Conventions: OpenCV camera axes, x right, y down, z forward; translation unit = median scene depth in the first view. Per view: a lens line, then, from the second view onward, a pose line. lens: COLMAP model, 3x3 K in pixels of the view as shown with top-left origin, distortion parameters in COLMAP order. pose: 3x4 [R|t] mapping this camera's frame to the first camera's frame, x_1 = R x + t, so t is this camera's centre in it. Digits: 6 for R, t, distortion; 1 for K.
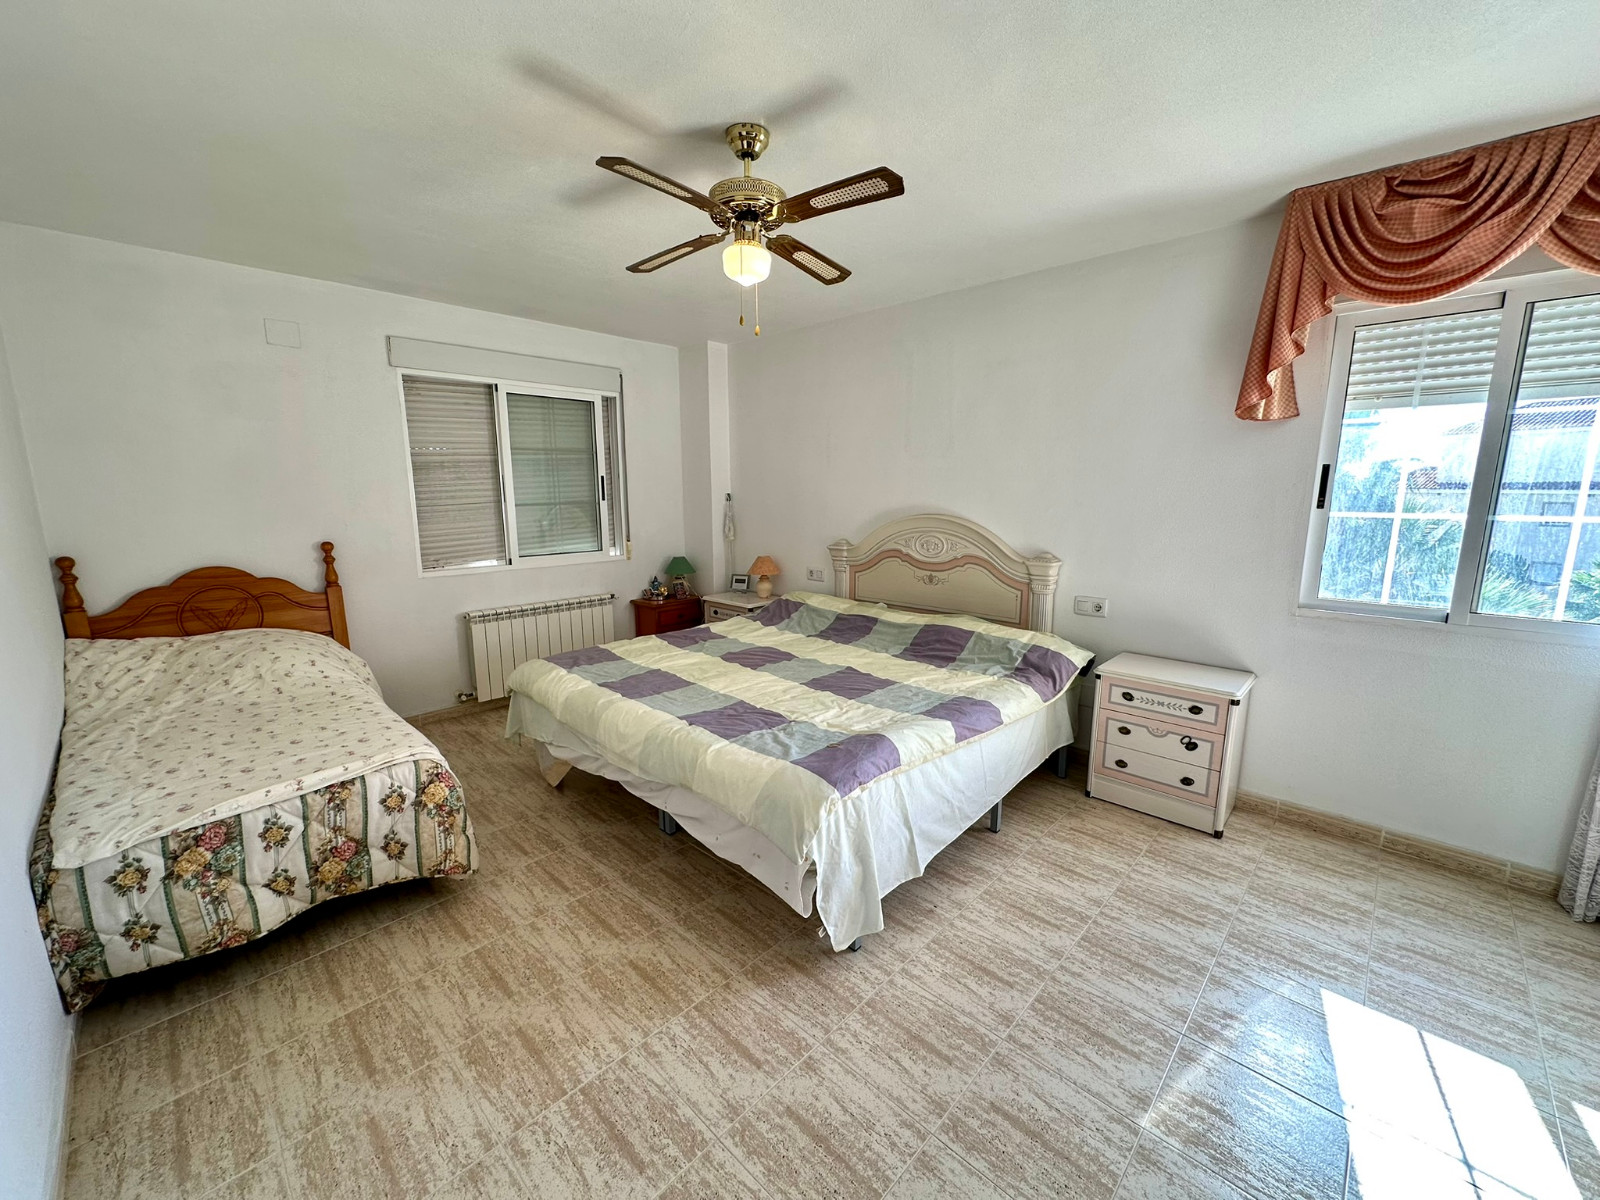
lens RADIAL K [[631.2, 0, 802.2], [0, 631.2, 602.9], [0, 0, 1]] dist [-0.007599, 0.000716]
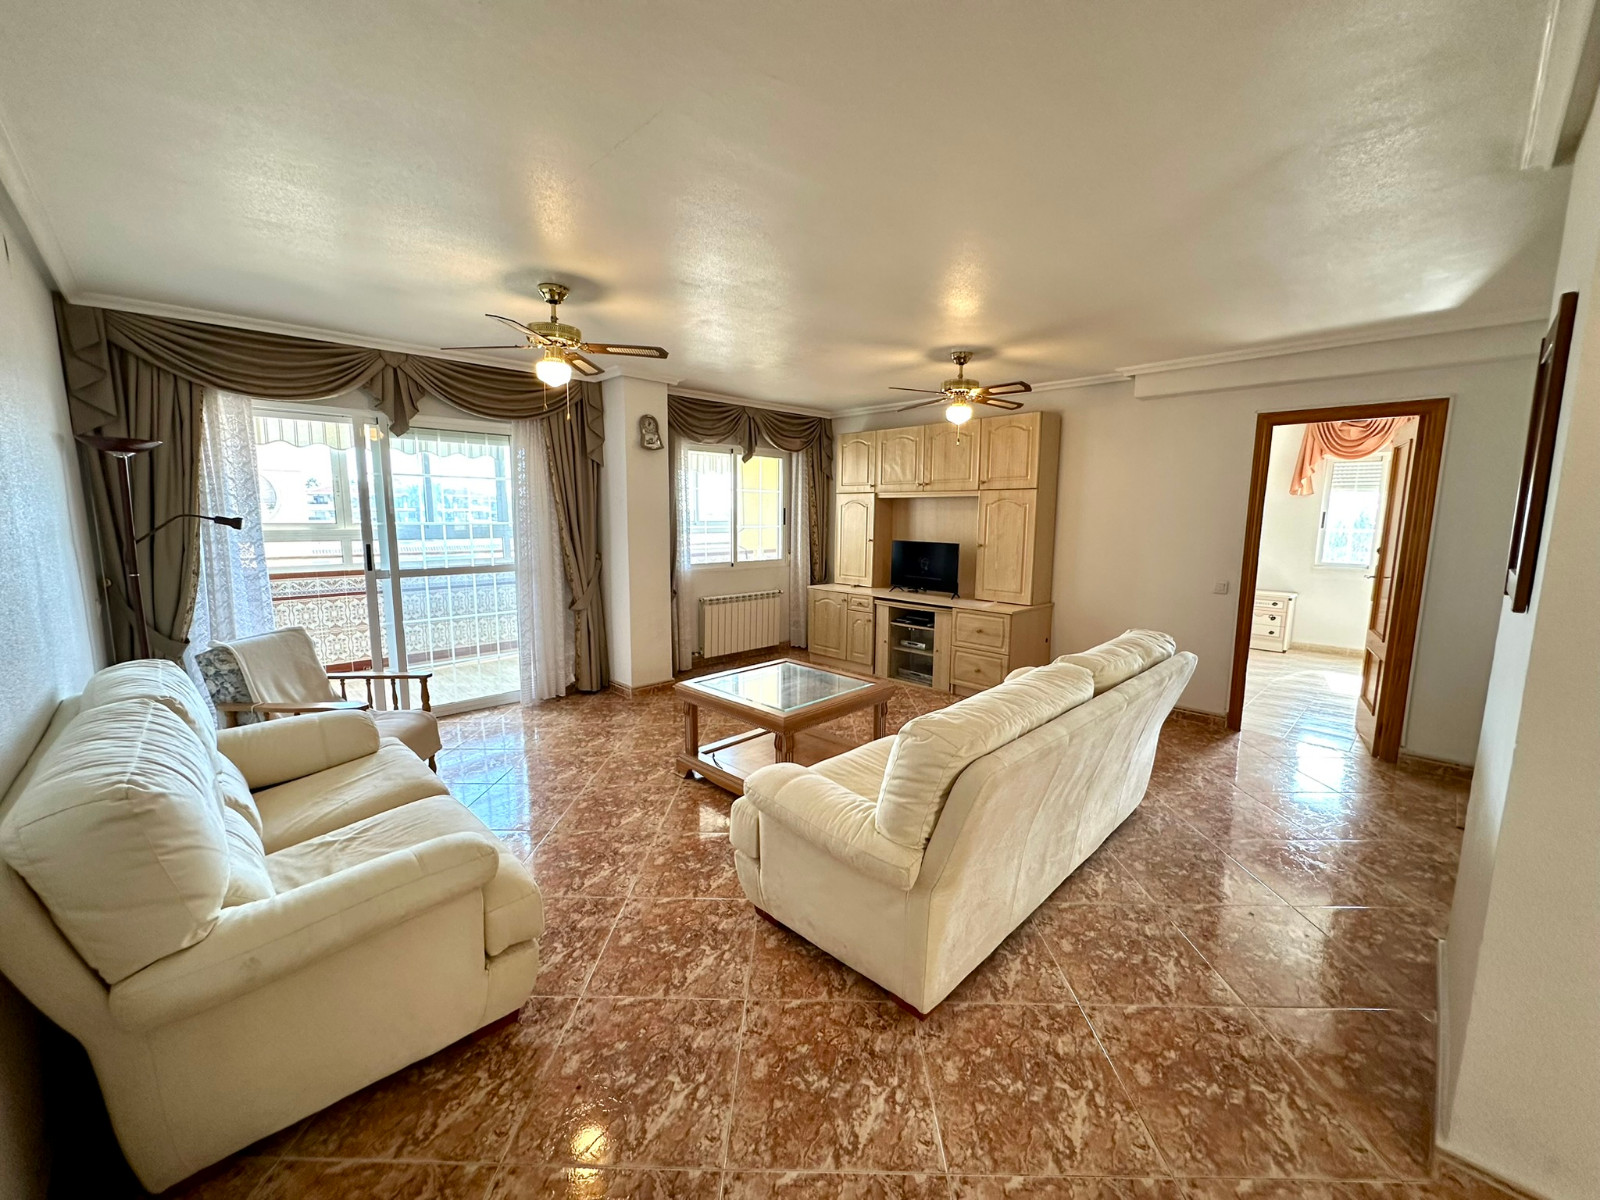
lens RADIAL K [[631.2, 0, 796.6], [0, 631.2, 594.2], [0, 0, 1]] dist [-0.007599, 0.000716]
pose [[0.999300, 0.013498, -0.034890, -1.256061], [-0.014772, 0.999225, -0.036498, 0.251721], [0.034371, 0.036988, 0.998724, -1.659381]]
